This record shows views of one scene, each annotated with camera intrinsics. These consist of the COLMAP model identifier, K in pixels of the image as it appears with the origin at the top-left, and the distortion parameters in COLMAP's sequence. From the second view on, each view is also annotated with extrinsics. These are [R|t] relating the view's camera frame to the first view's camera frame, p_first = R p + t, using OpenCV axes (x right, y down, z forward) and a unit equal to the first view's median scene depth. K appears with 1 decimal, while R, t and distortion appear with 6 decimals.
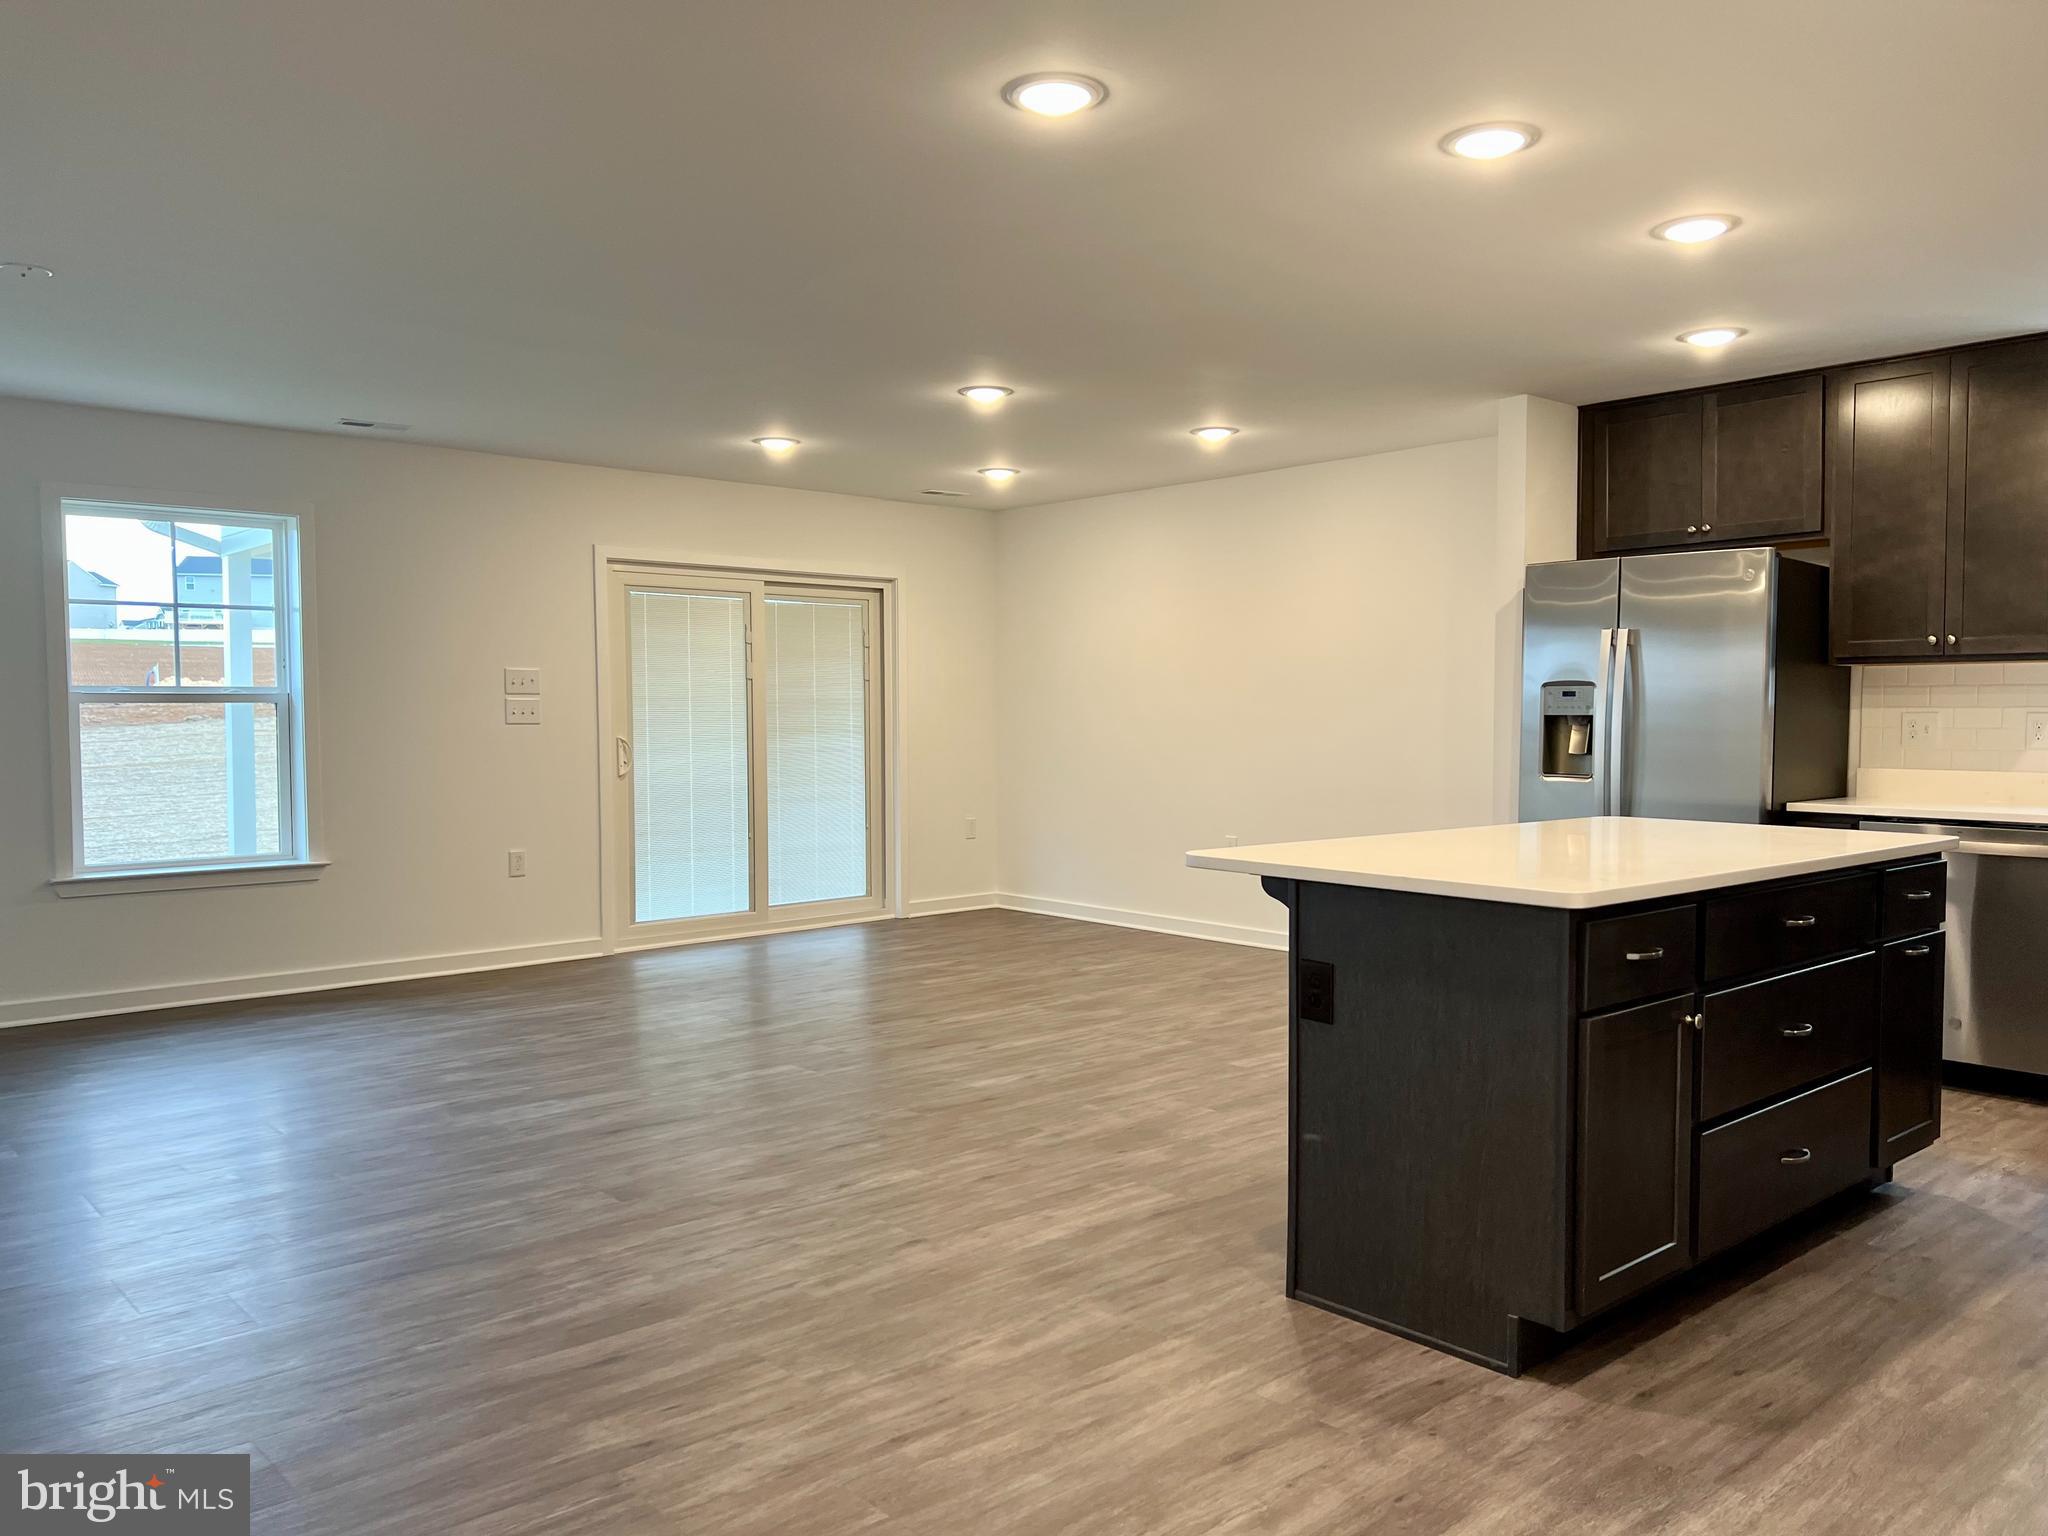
lens RADIAL K [[1536.4, 0, 1045.9], [0, 1536.4, 770.3], [0, 0, 1]] dist [0.070524, -0.084024]
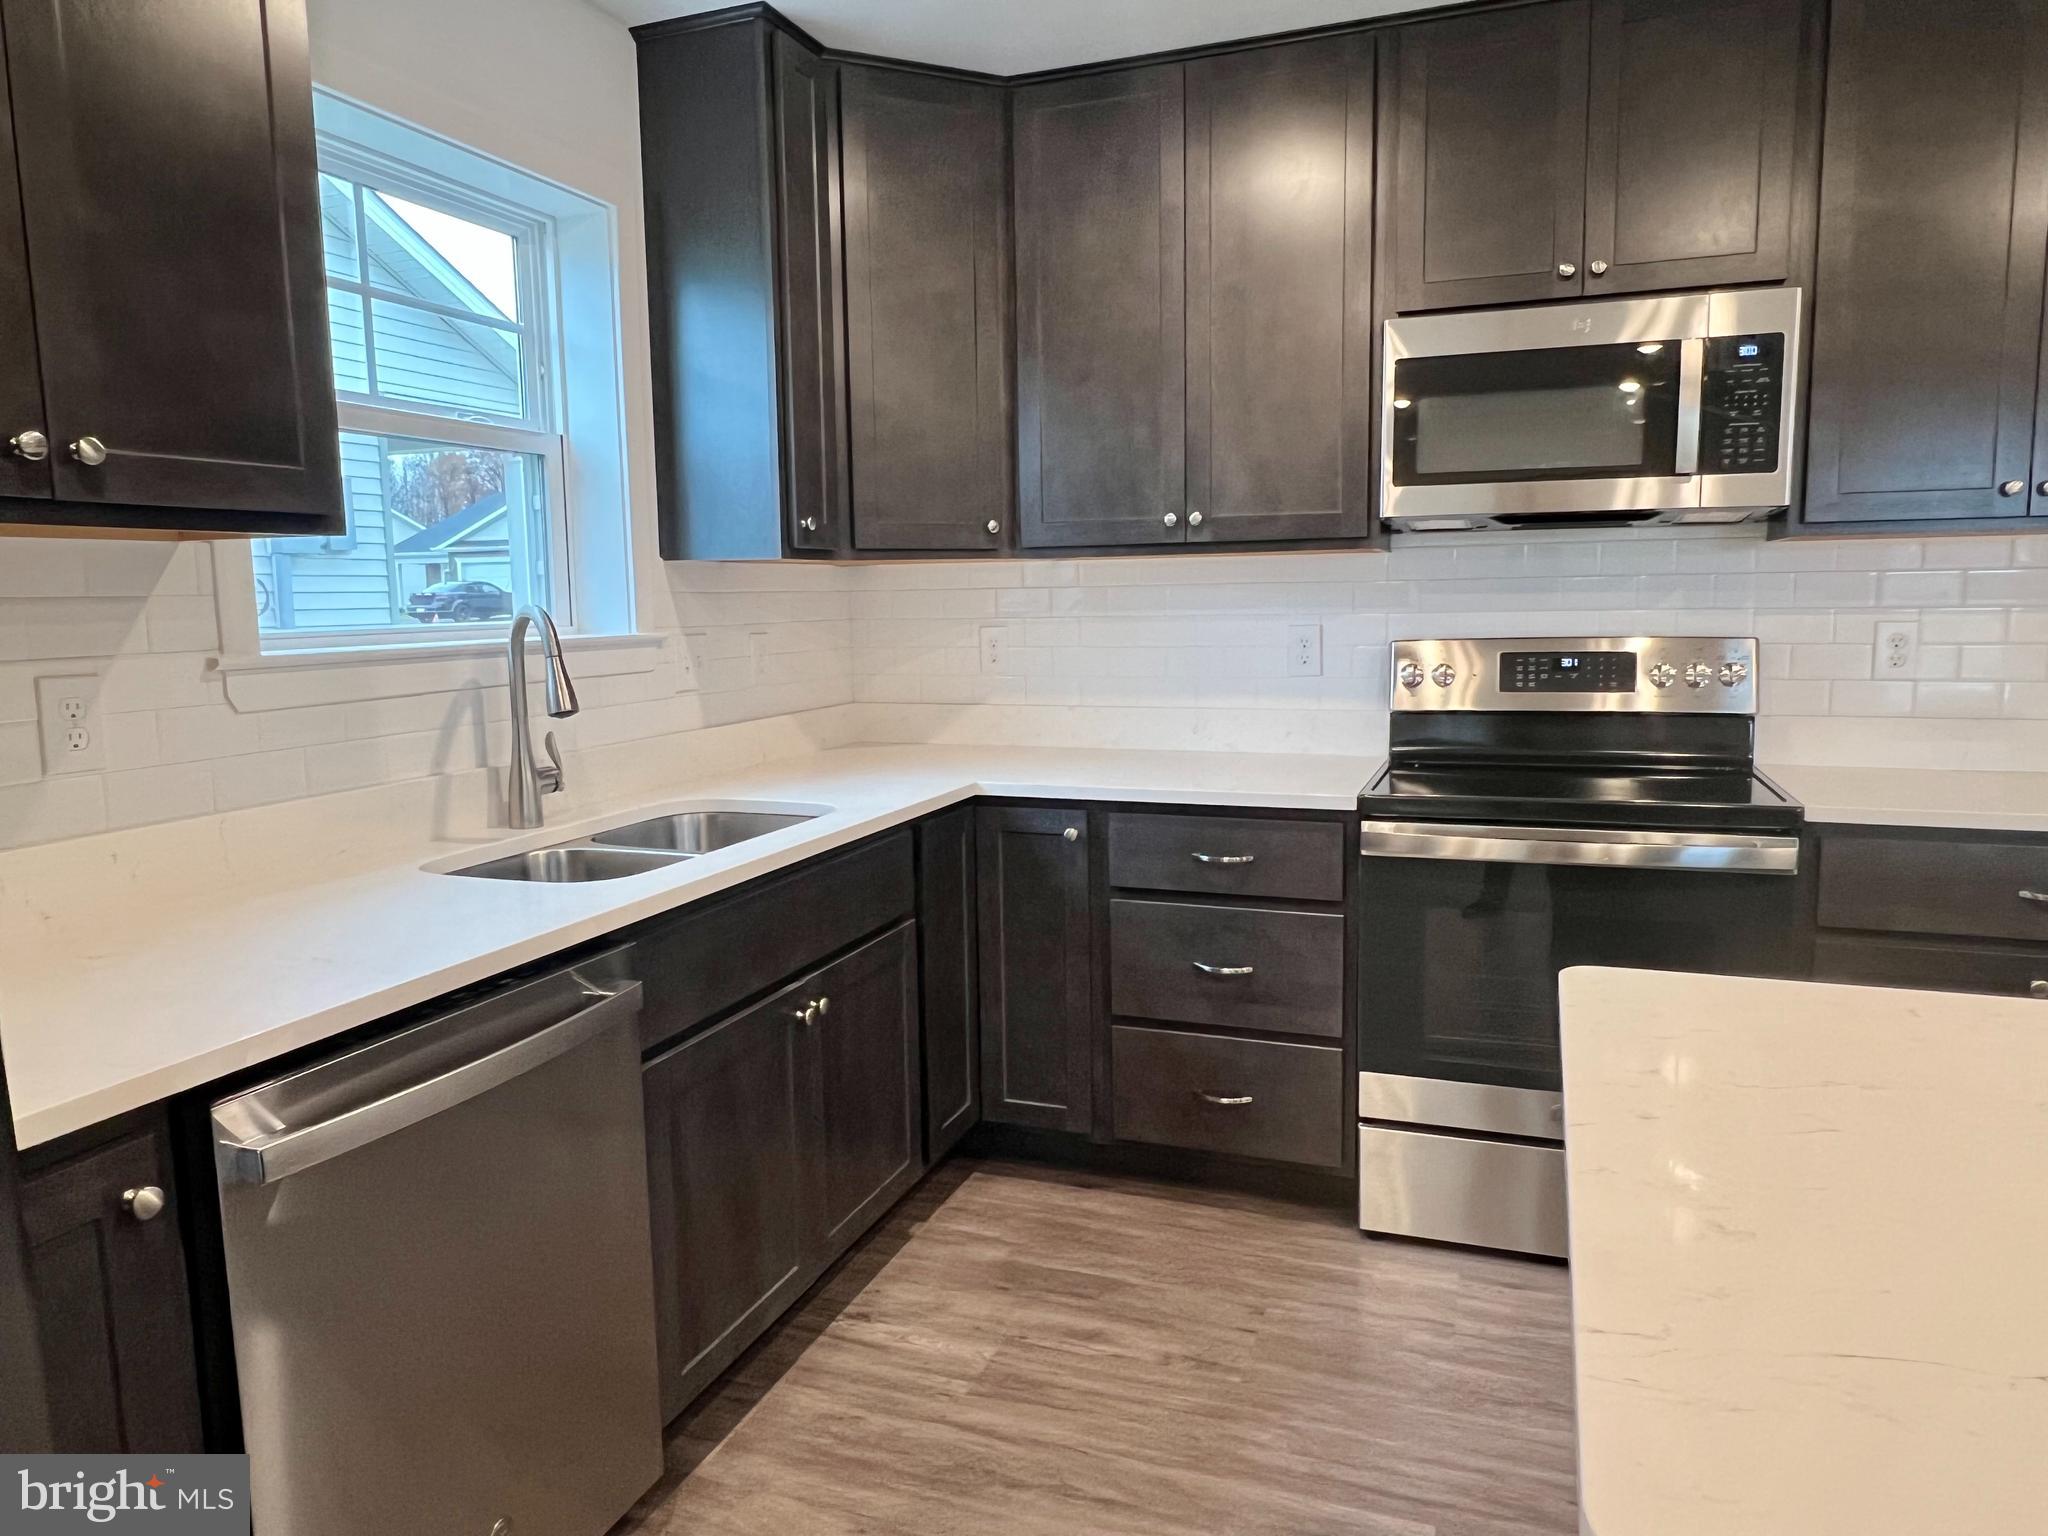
lens RADIAL K [[1328.6, 0, 1026.3], [0, 1328.6, 752.6], [0, 0, 1]] dist [-0.000286, -0.003561]
pose [[-0.452191, -0.099959, 0.886302, 0.241978], [0.052354, 0.989012, 0.138253, -0.048048], [-0.890383, 0.108918, -0.441989, 0.893626]]
